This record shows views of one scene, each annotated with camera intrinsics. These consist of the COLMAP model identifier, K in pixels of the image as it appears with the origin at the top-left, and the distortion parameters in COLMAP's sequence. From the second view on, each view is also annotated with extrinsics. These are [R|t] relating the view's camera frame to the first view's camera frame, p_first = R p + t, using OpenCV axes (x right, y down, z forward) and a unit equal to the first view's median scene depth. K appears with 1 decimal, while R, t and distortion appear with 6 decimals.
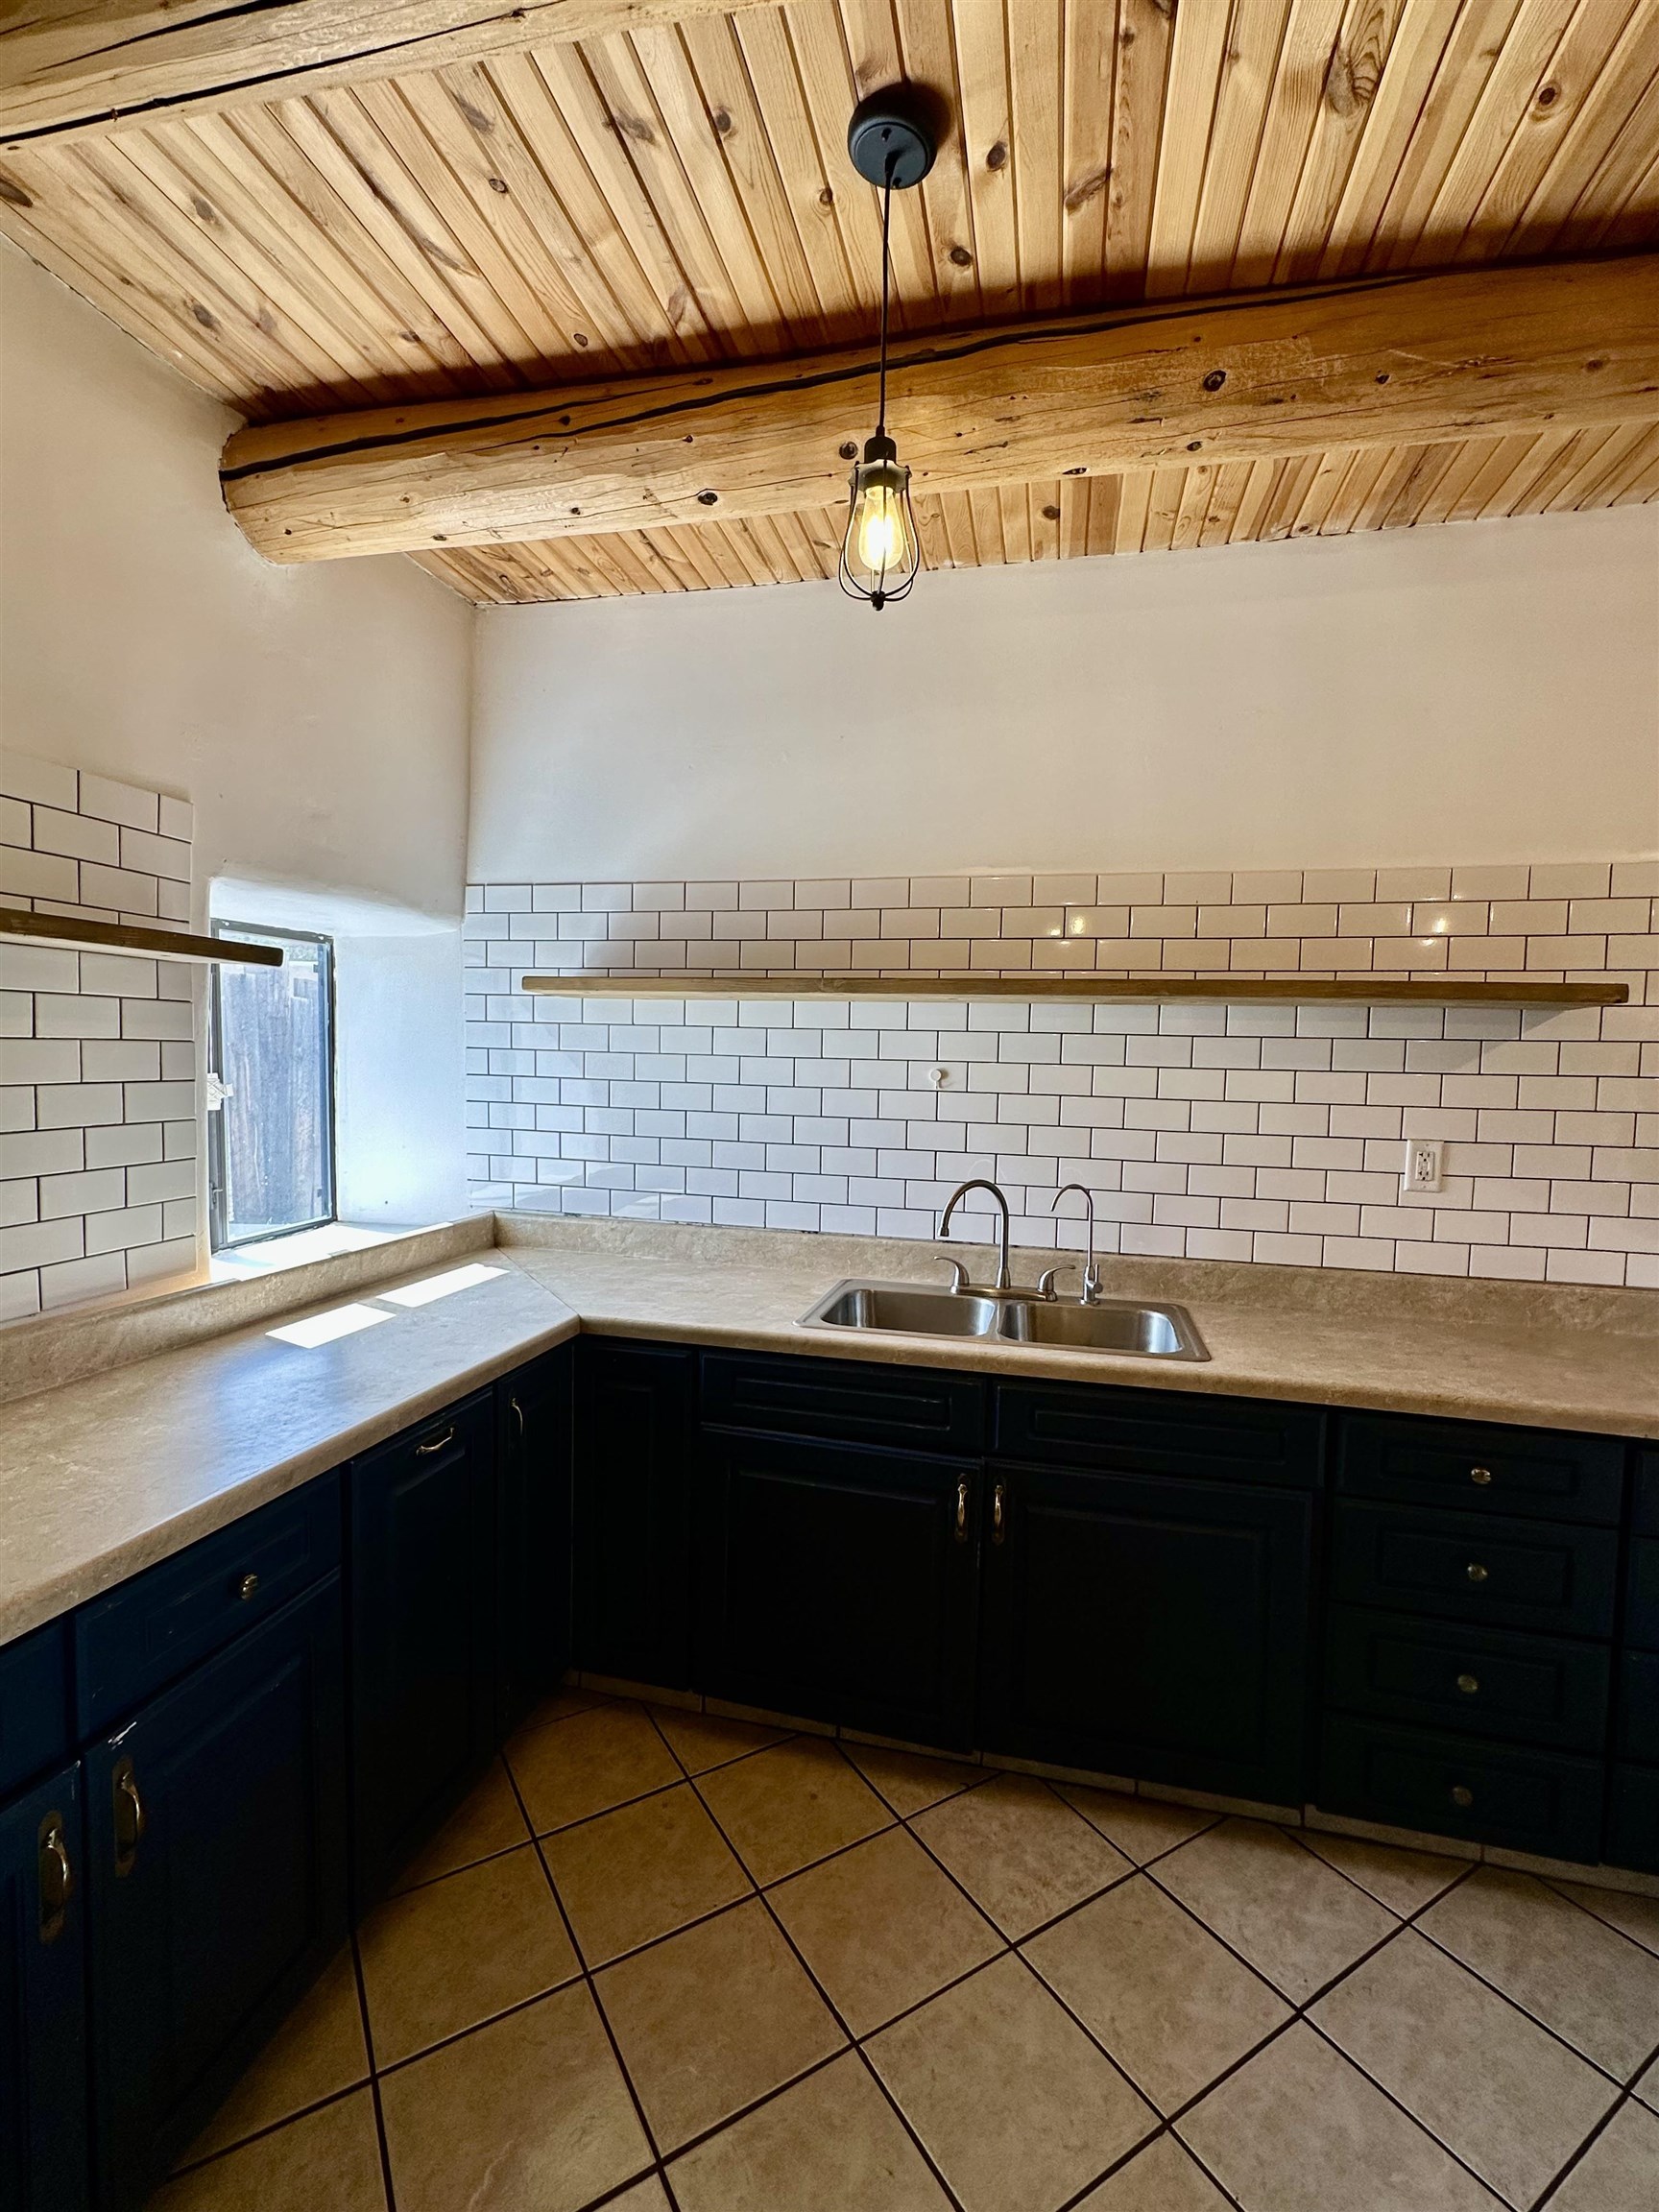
lens RADIAL K [[968.7, 0, 829.5], [0, 968.7, 1106.0], [0, 0, 1]] dist [-0.000559, 0.000171]
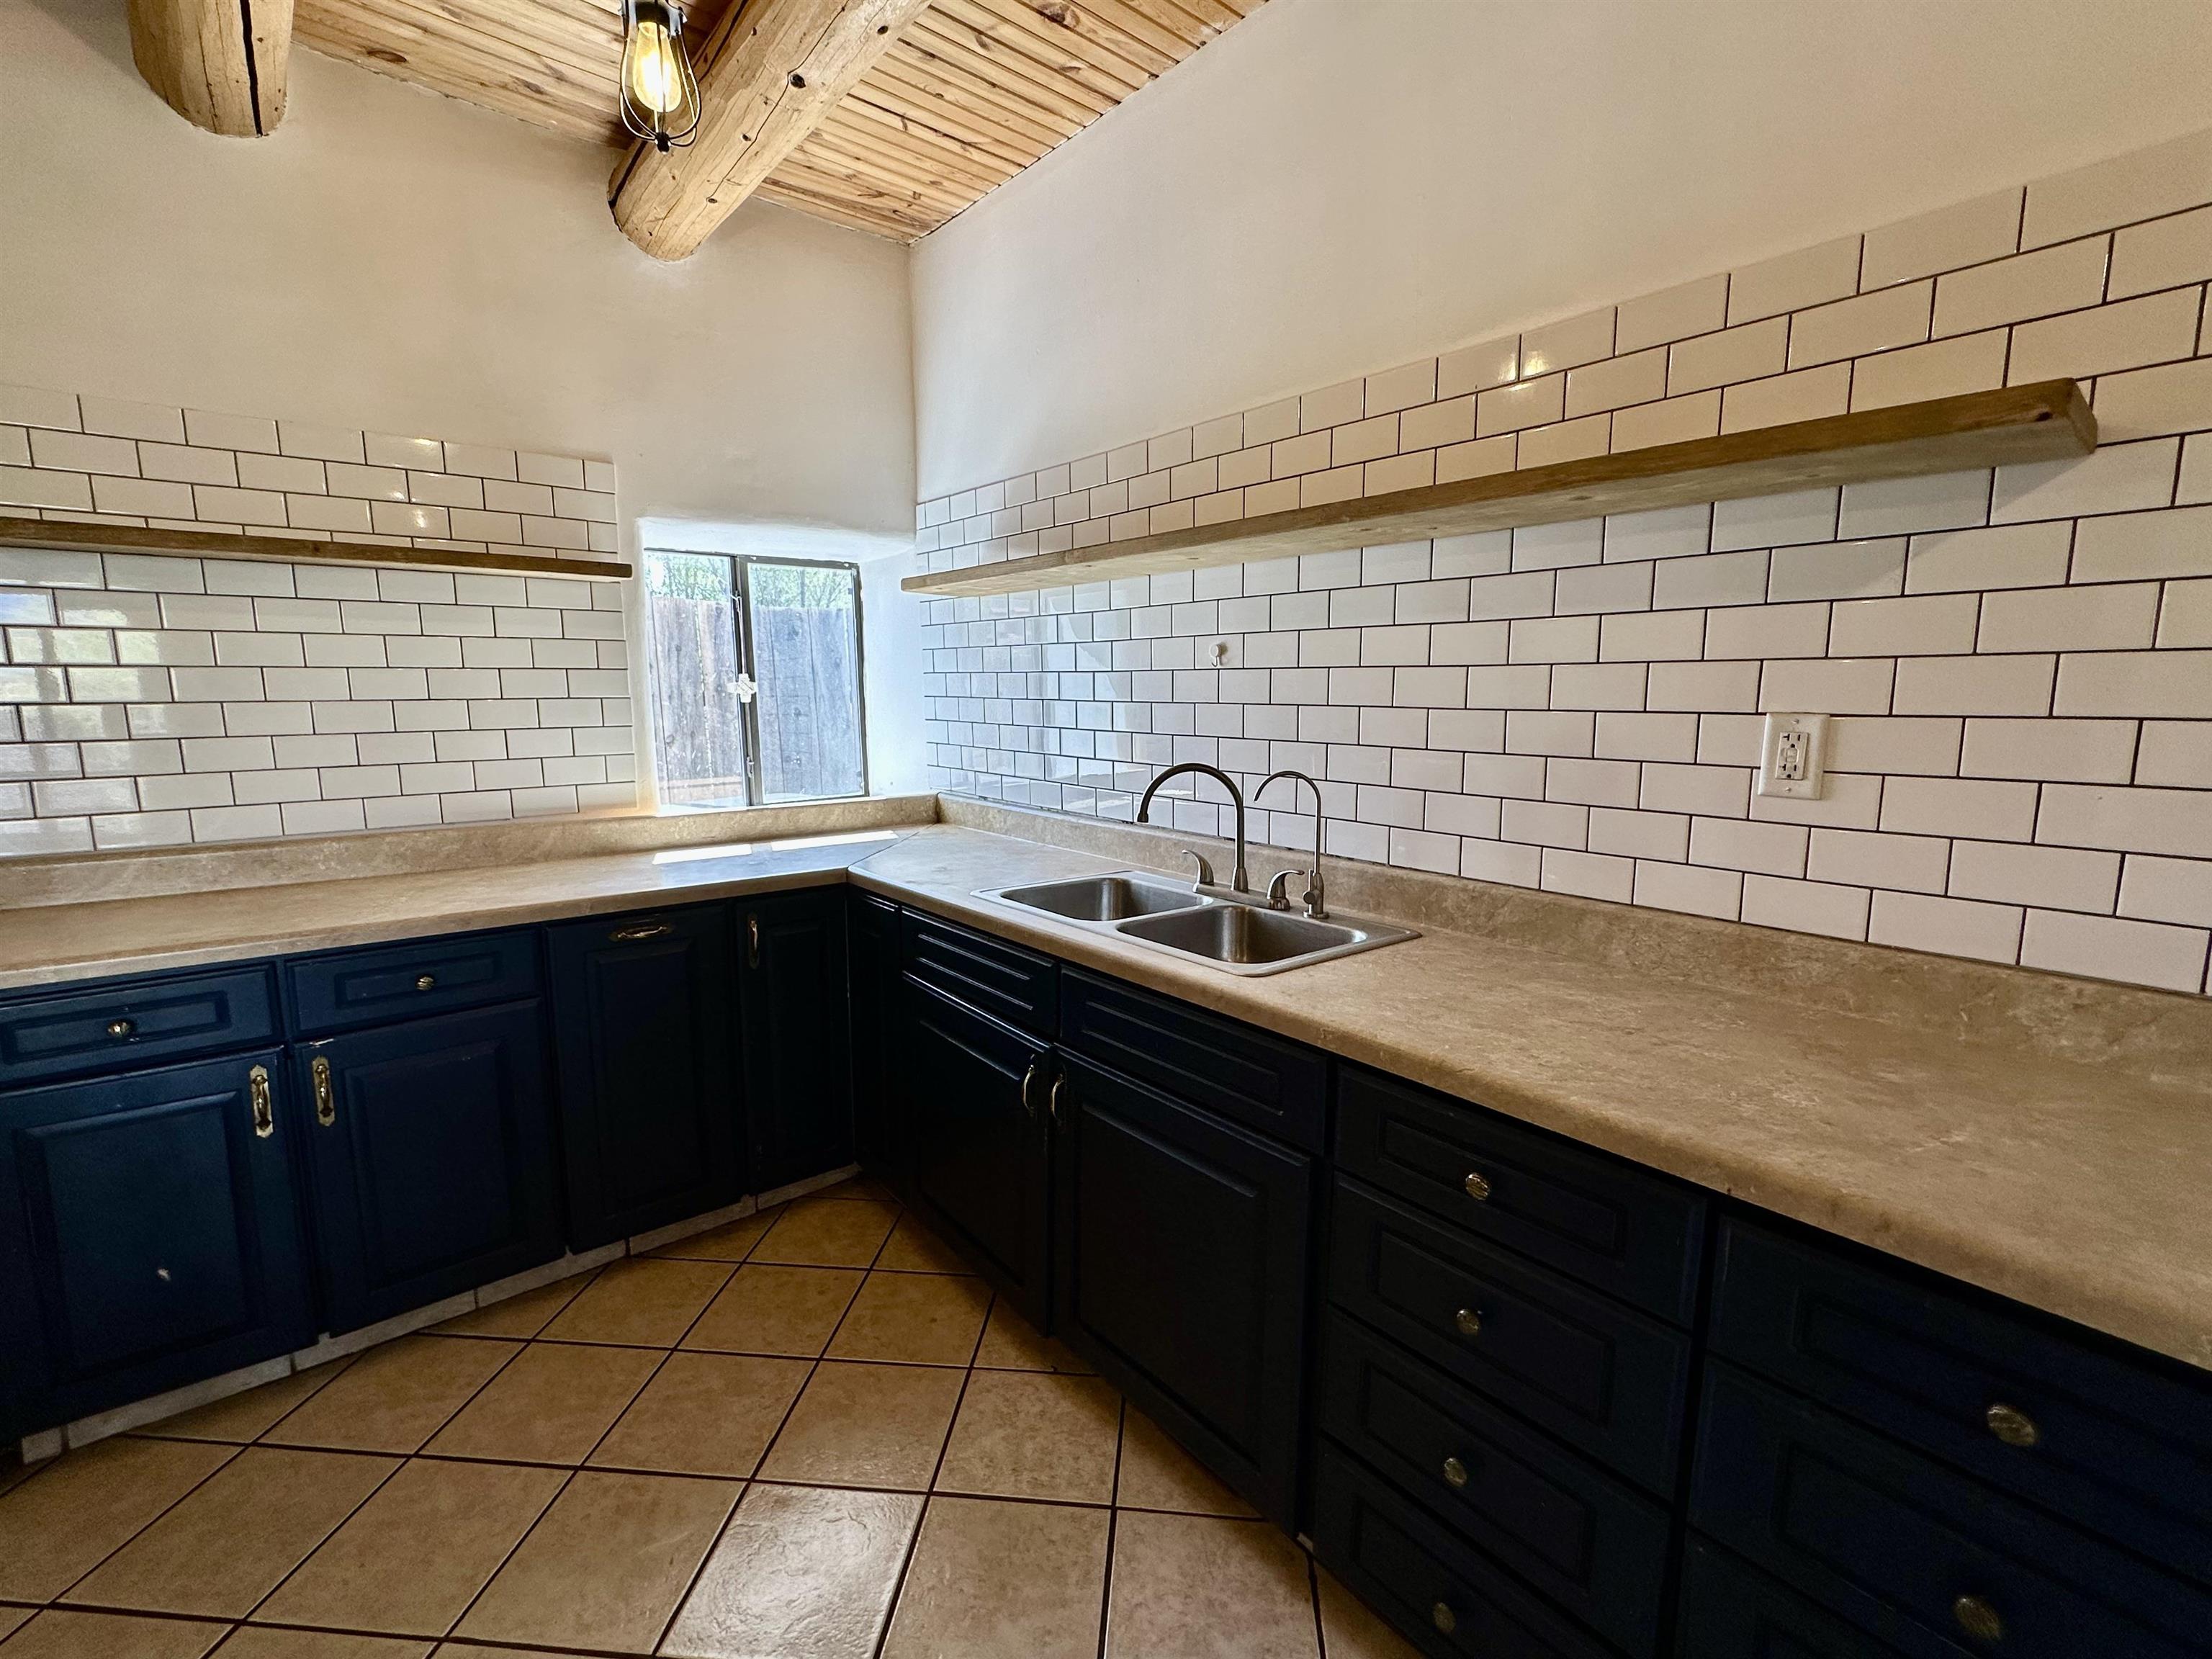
lens RADIAL K [[968.7, 0, 1106.0], [0, 968.7, 829.5], [0, 0, 1]] dist [-0.000559, 0.000171]
pose [[0.801990, 0.064396, -0.593856, 0.632722], [-0.013394, 0.995861, 0.089900, 0.059189], [0.597187, -0.064144, 0.799533, 0.245032]]
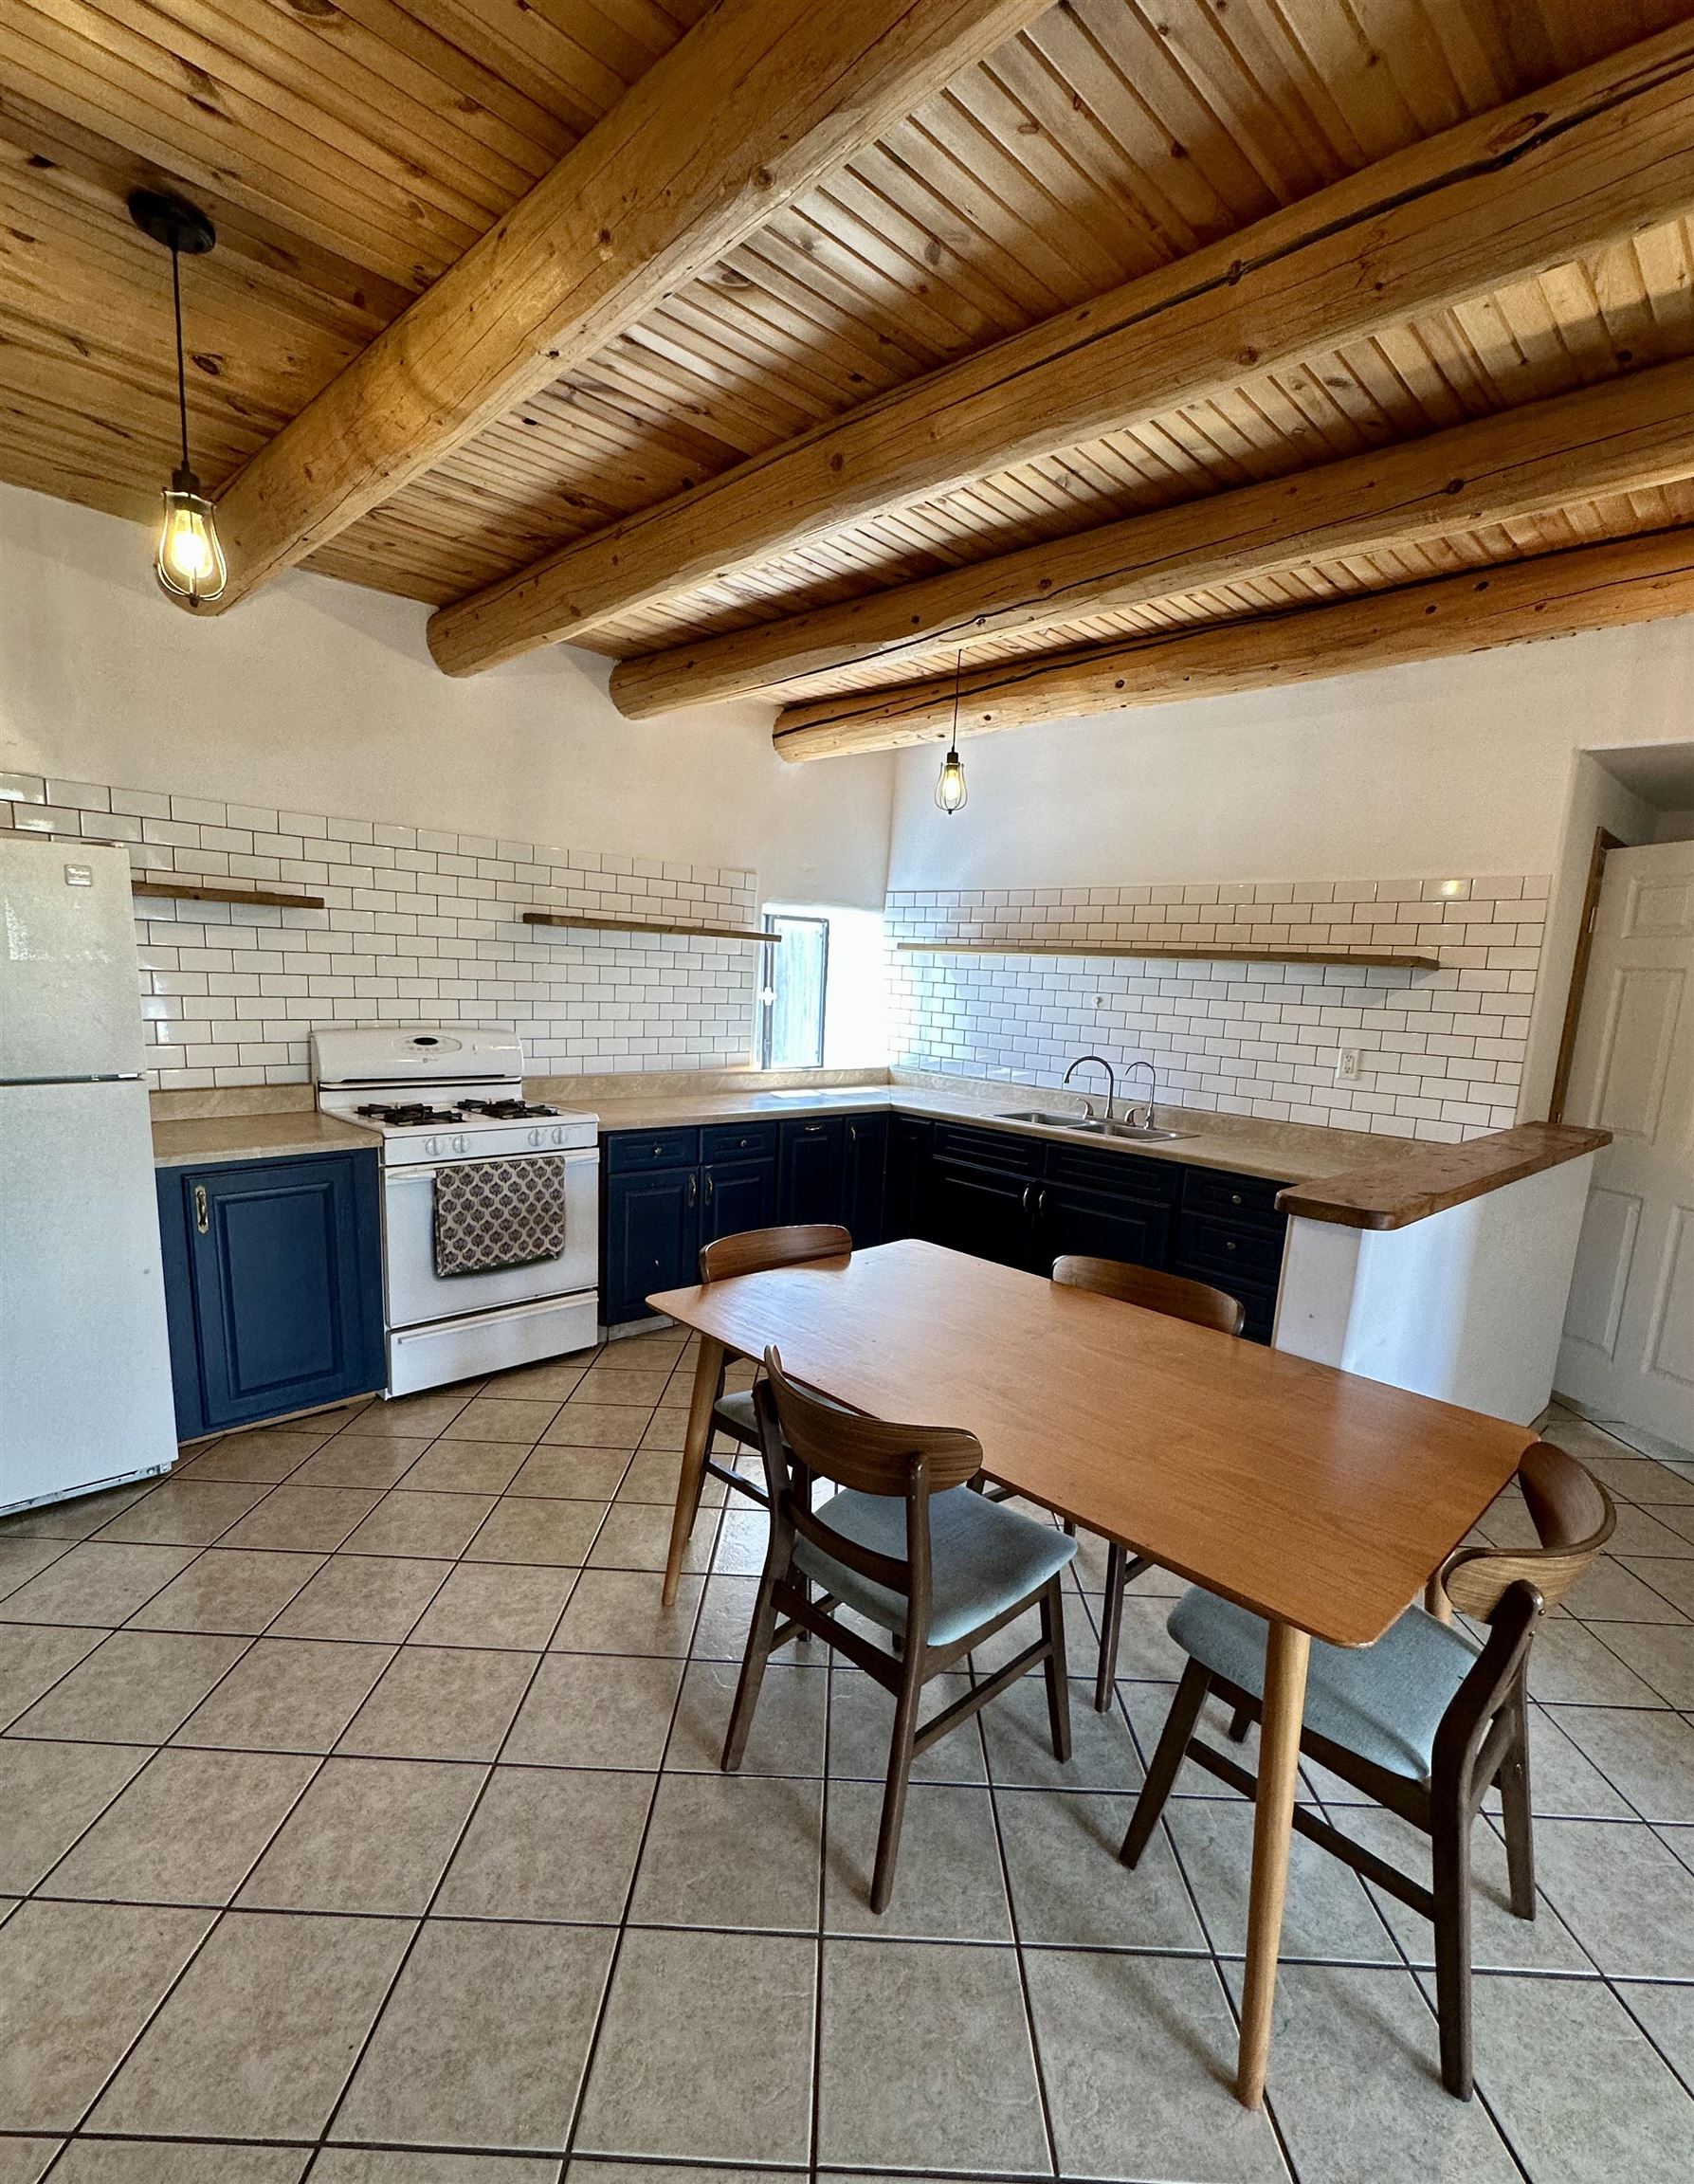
lens RADIAL K [[1016.1, 0, 849.4], [0, 1016.1, 1136.9], [0, 0, 1]] dist [-0.000347, -0.000057]
pose [[0.845816, 0.105887, -0.522861, 0.814079], [-0.060998, 0.992872, 0.102398, 0.059860], [0.529976, -0.054716, 0.846245, -0.929284]]
